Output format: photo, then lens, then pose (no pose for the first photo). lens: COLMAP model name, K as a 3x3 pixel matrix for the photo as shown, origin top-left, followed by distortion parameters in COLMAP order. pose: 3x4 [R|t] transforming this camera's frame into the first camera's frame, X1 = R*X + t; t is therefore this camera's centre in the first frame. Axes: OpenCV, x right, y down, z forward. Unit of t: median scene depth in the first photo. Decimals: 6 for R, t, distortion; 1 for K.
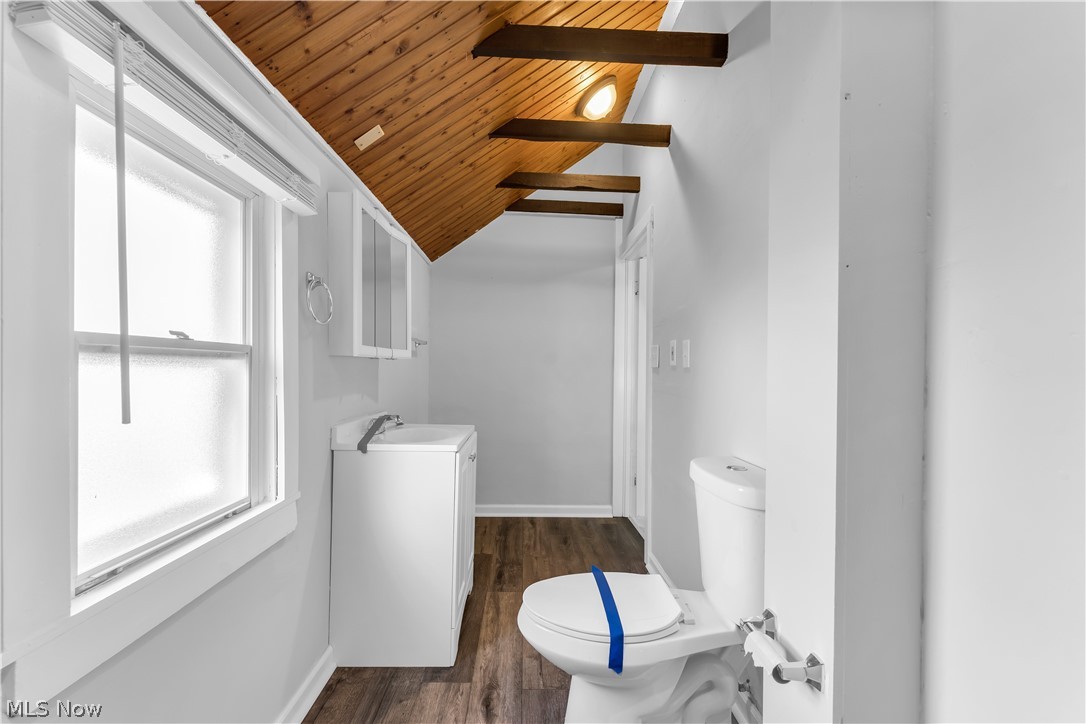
lens RADIAL K [[434.9, 0, 544.4], [0, 434.9, 367.8], [0, 0, 1]] dist [-0.000101, -0.000021]
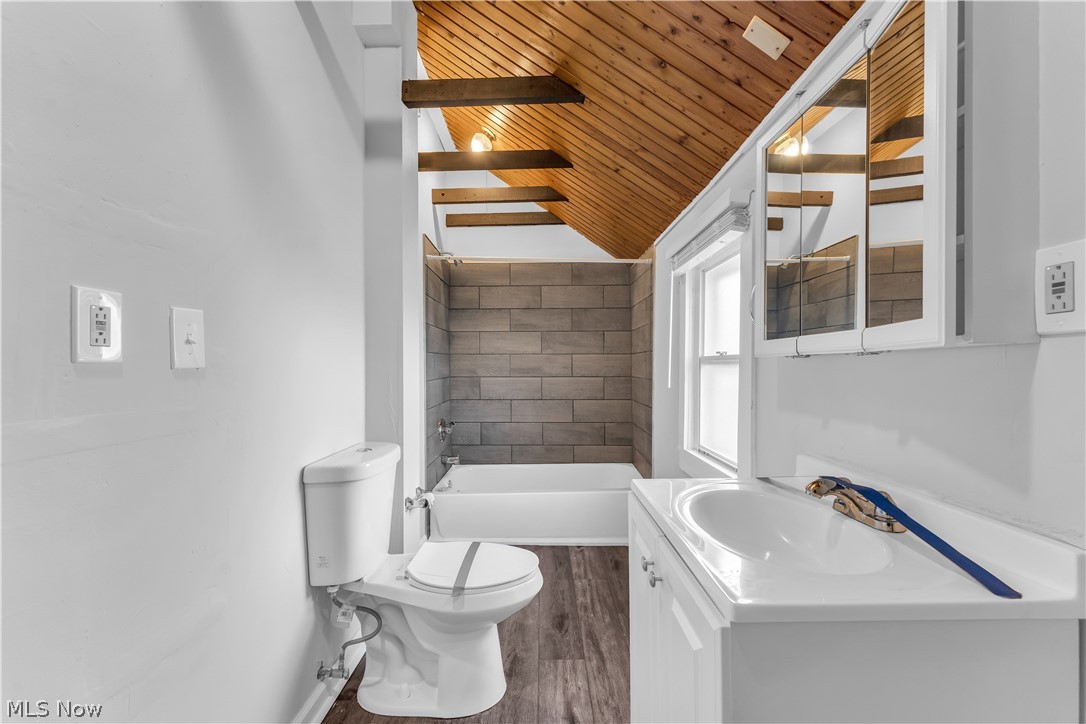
lens RADIAL K [[434.9, 0, 542.5], [0, 434.9, 366.9], [0, 0, 1]] dist [-0.000101, -0.000021]
pose [[-0.998871, -0.009629, 0.046516, -0.096404], [-0.009531, 0.999952, 0.002345, -0.007119], [-0.046536, 0.001899, -0.998915, 1.907828]]
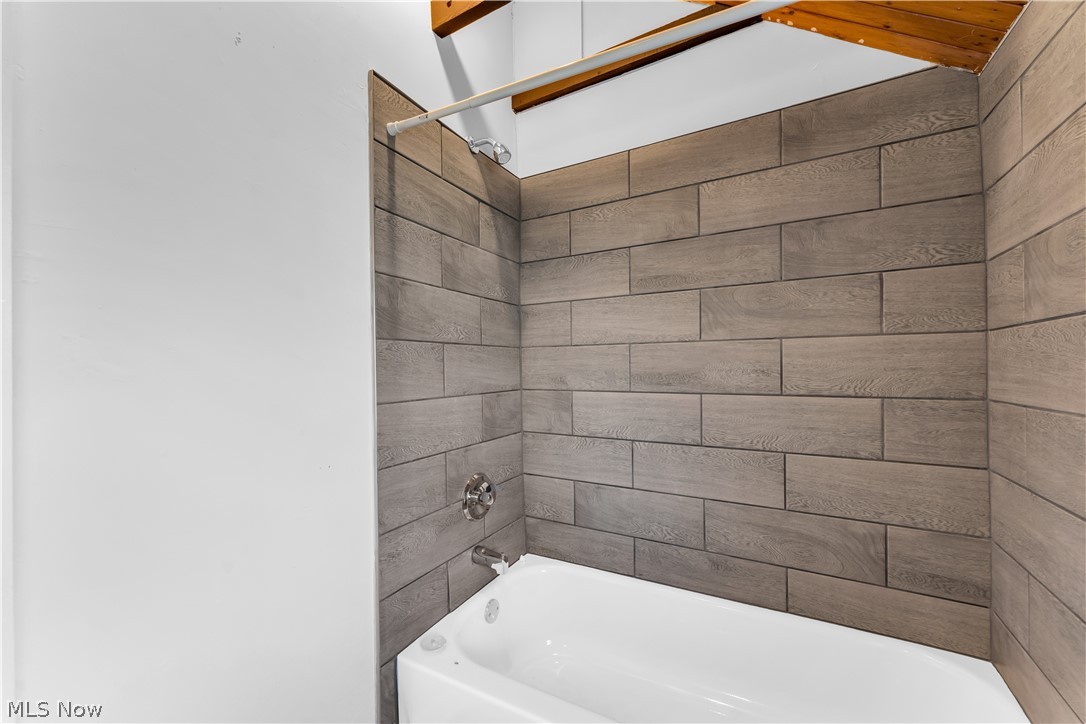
lens RADIAL K [[434.9, 0, 534.3], [0, 434.9, 367.3], [0, 0, 1]] dist [-0.000101, -0.000021]
pose [[-0.845839, -0.004178, 0.533423, -0.136482], [0.001498, 0.999947, 0.010208, -0.012118], [-0.533437, 0.009433, -0.845787, 1.395731]]
